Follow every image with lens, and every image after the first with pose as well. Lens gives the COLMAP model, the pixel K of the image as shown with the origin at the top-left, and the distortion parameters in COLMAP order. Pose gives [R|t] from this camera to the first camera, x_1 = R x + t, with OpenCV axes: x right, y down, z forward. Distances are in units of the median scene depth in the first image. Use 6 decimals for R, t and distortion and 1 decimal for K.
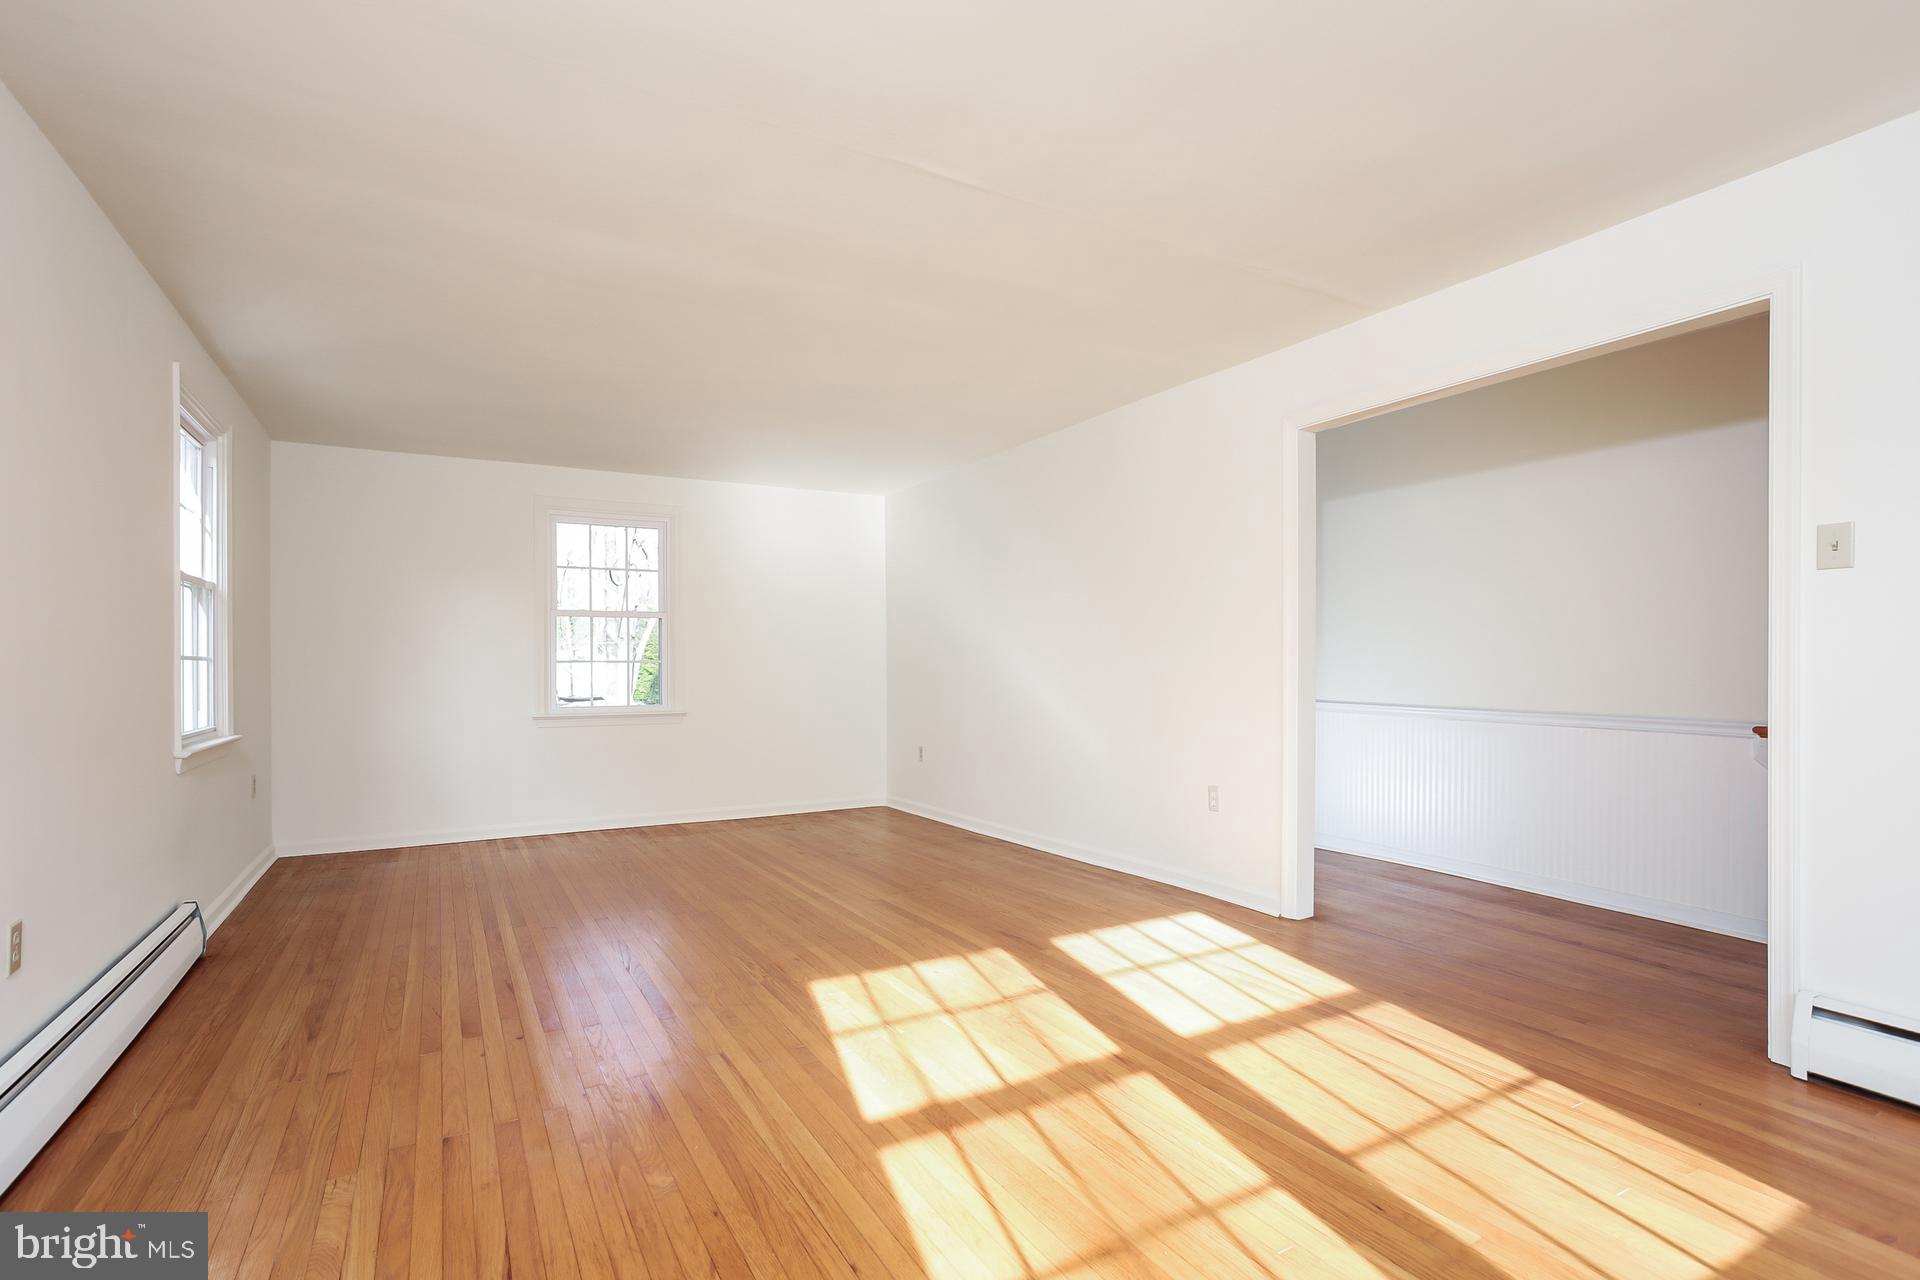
lens RADIAL K [[907.2, 0, 958.7], [0, 907.2, 620.0], [0, 0, 1]] dist [-0.061527, 0.034665]
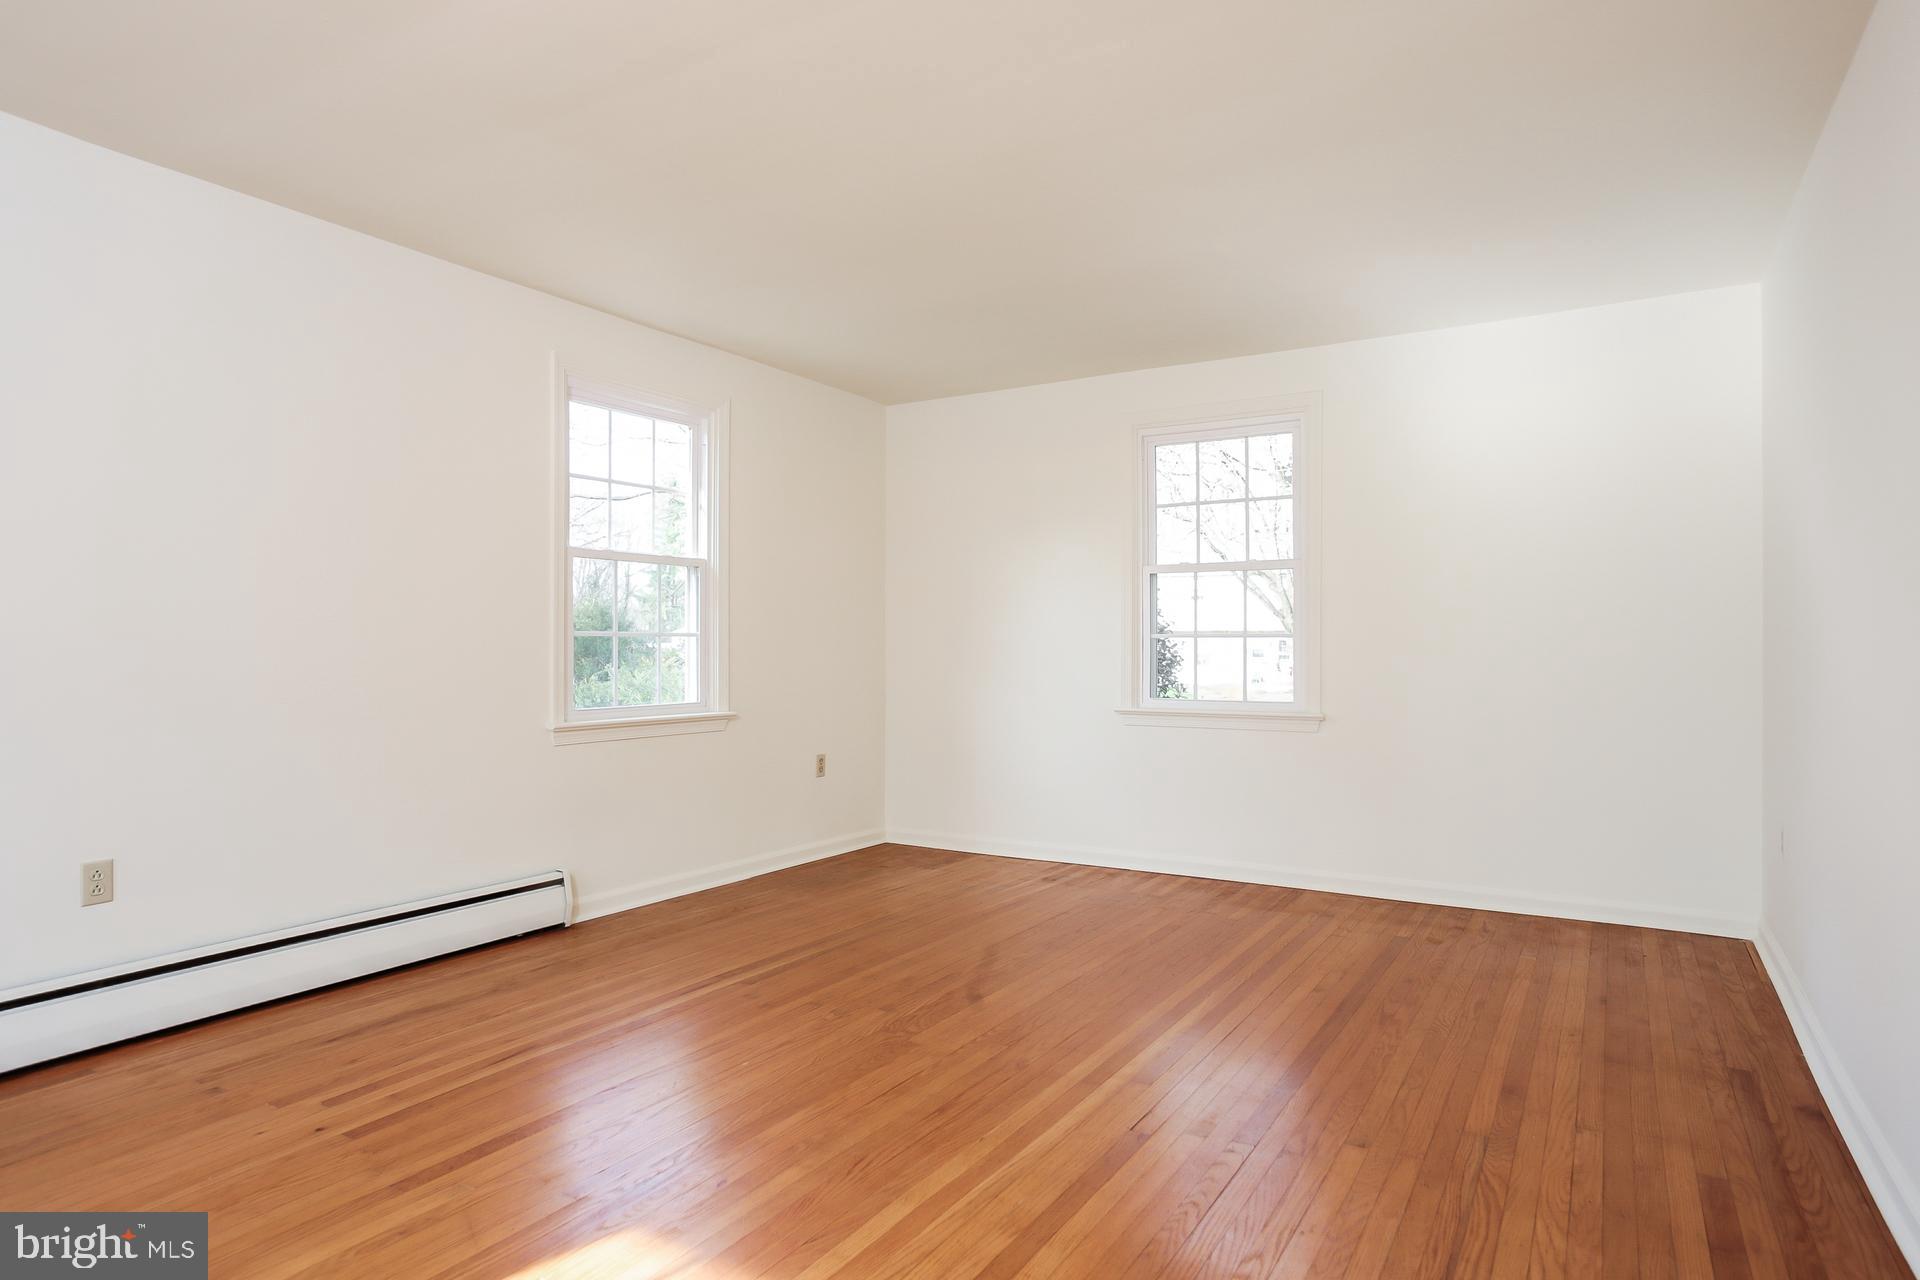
lens RADIAL K [[1074.0, 0, 960.0], [0, 1074.0, 640.0], [0, 0, 1]] dist [-0.000474, 0.002213]
pose [[0.482903, 0.004529, -0.875662, 0.370990], [0.041776, 0.998729, 0.028204, 0.026220], [0.874676, -0.050202, 0.482100, 0.660976]]
